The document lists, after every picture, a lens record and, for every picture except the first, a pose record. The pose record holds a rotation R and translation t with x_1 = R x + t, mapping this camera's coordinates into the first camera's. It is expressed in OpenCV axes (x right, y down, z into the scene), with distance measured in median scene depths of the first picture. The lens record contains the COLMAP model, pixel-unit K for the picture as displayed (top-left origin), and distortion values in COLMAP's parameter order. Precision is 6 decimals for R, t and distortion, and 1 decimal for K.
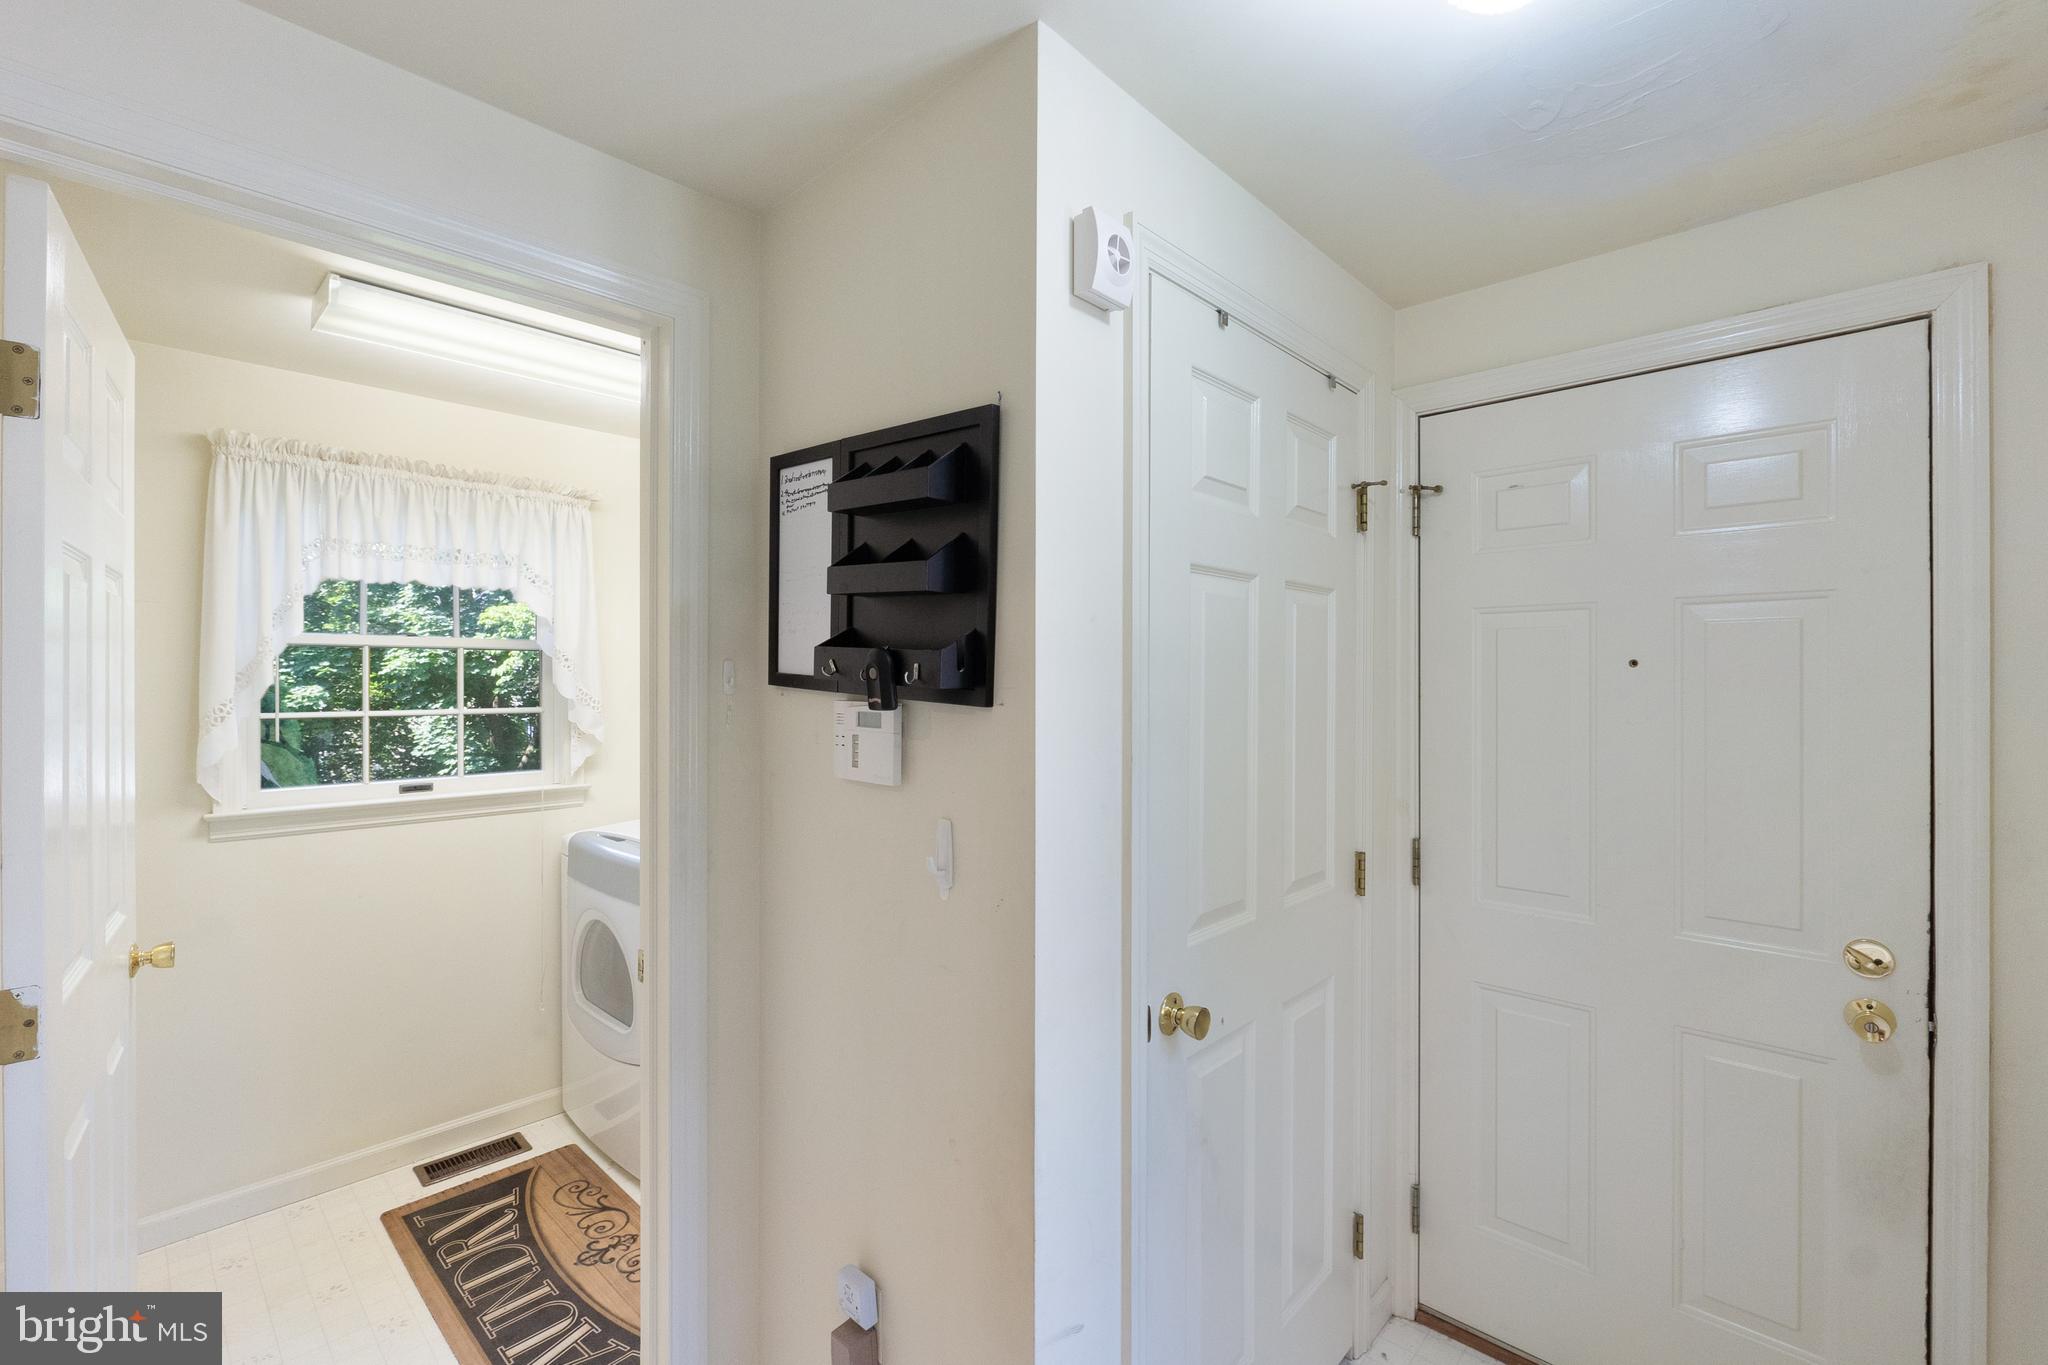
lens RADIAL K [[878.1, 0, 1024.1], [0, 878.1, 677.7], [0, 0, 1]] dist [-0.004016, -0.002480]
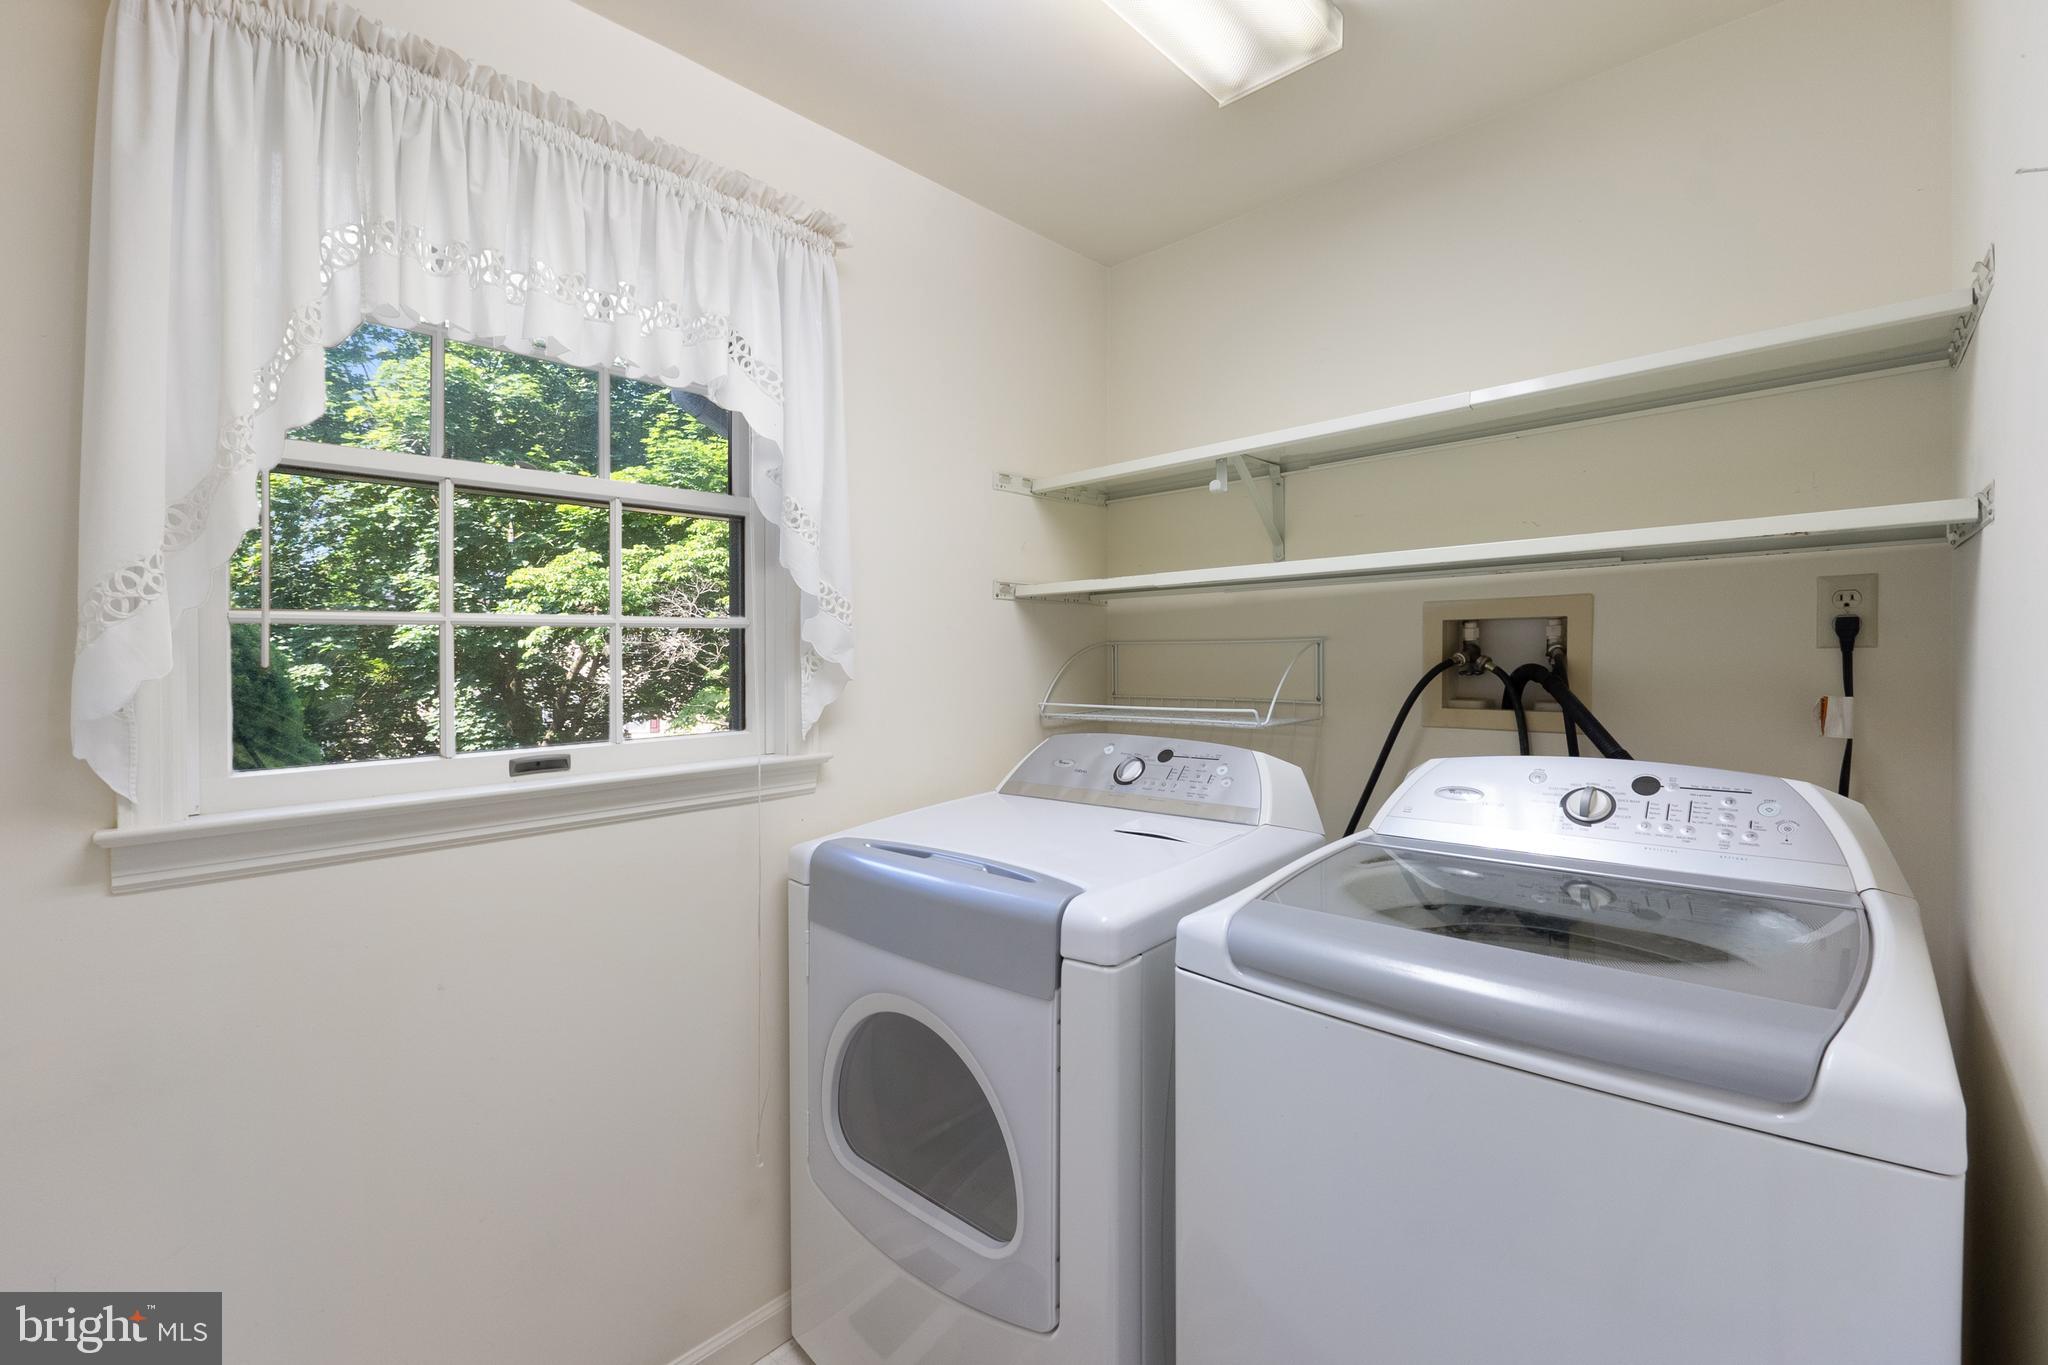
lens RADIAL K [[848.2, 0, 1019.4], [0, 848.2, 647.5], [0, 0, 1]] dist [-0.010973, -0.000016]
pose [[0.999632, -0.020285, 0.017999, -0.416149], [0.020541, 0.999689, -0.014153, 0.069080], [-0.017706, 0.014517, 0.999738, 0.491726]]
